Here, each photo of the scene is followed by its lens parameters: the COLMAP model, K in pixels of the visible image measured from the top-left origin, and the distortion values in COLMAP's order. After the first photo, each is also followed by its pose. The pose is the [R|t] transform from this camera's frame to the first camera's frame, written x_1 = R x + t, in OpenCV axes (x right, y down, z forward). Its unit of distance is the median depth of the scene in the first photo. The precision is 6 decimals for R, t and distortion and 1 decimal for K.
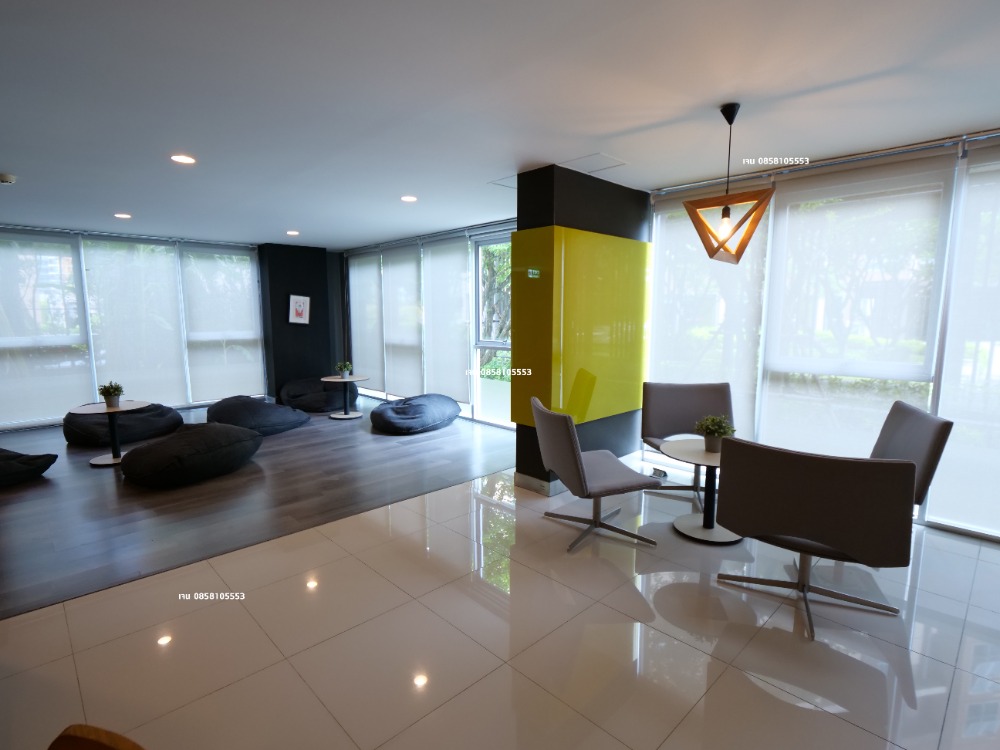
lens RADIAL K [[507.9, 0, 490.8], [0, 507.9, 379.1], [0, 0, 1]] dist [-0.003428, -0.004851]
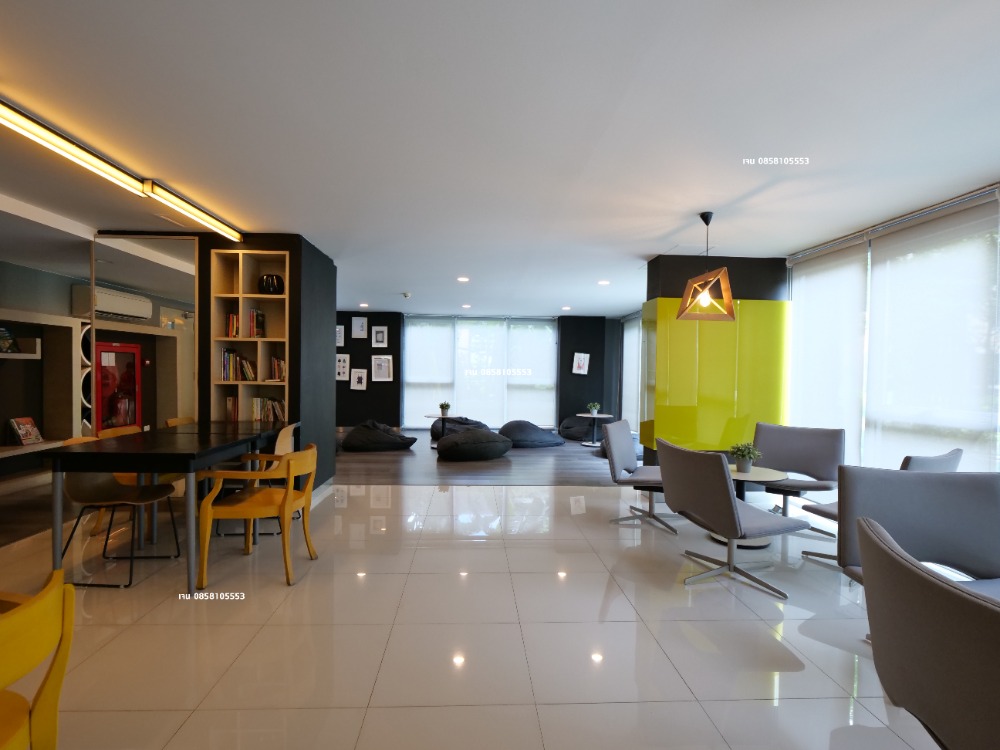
lens RADIAL K [[507.9, 0, 494.3], [0, 507.9, 380.0], [0, 0, 1]] dist [-0.003428, -0.004851]
pose [[0.756942, 0.026364, -0.652950, 0.379419], [-0.103196, 0.991471, -0.079599, 0.040240], [0.645283, 0.127633, 0.753206, -0.159233]]
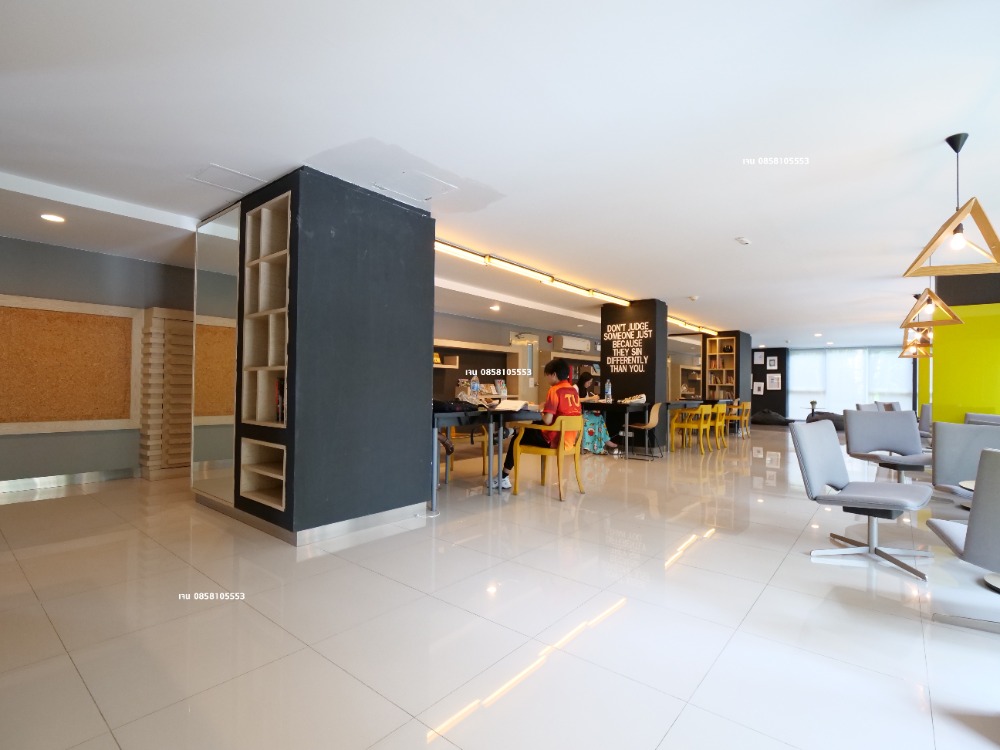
lens RADIAL K [[484.4, 0, 500.3], [0, 484.4, 377.0], [0, 0, 1]] dist [-0.010706, 0.000221]
pose [[0.122069, -0.010114, -0.992470, 1.390629], [-0.146071, 0.988877, -0.028044, 0.167057], [0.981714, 0.148395, 0.119234, -0.891207]]
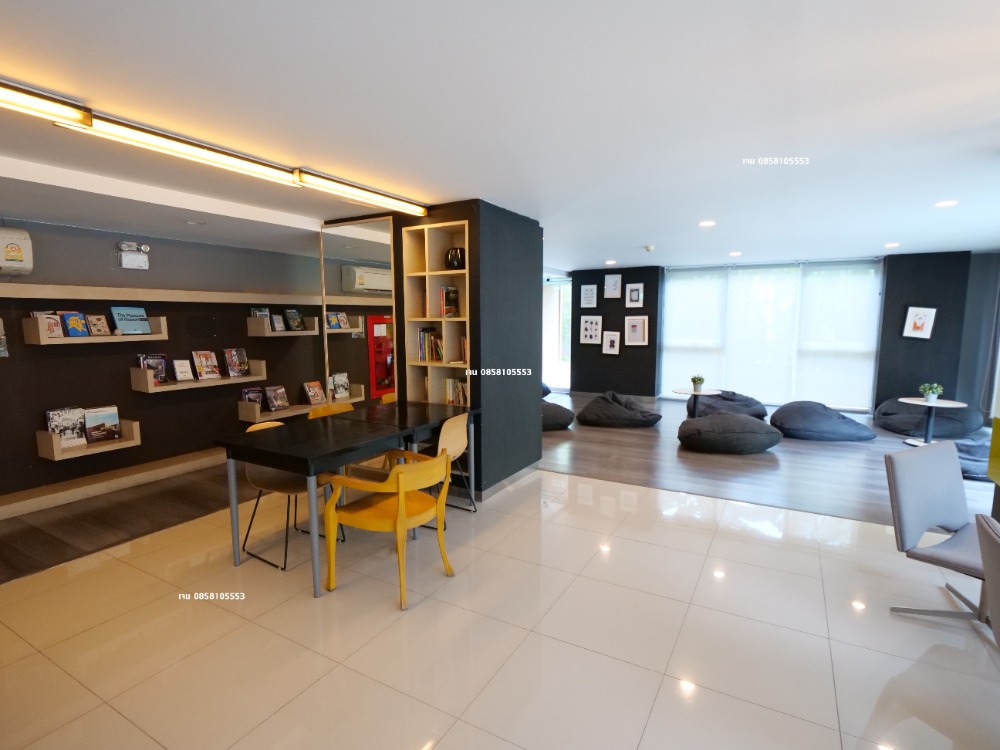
lens RADIAL K [[507.9, 0, 501.1], [0, 507.9, 380.6], [0, 0, 1]] dist [-0.003428, -0.004851]
pose [[0.290885, 0.119096, -0.949317, 0.338957], [-0.124089, 0.988538, 0.085994, -0.022355], [0.948677, 0.092786, 0.302329, 0.022881]]
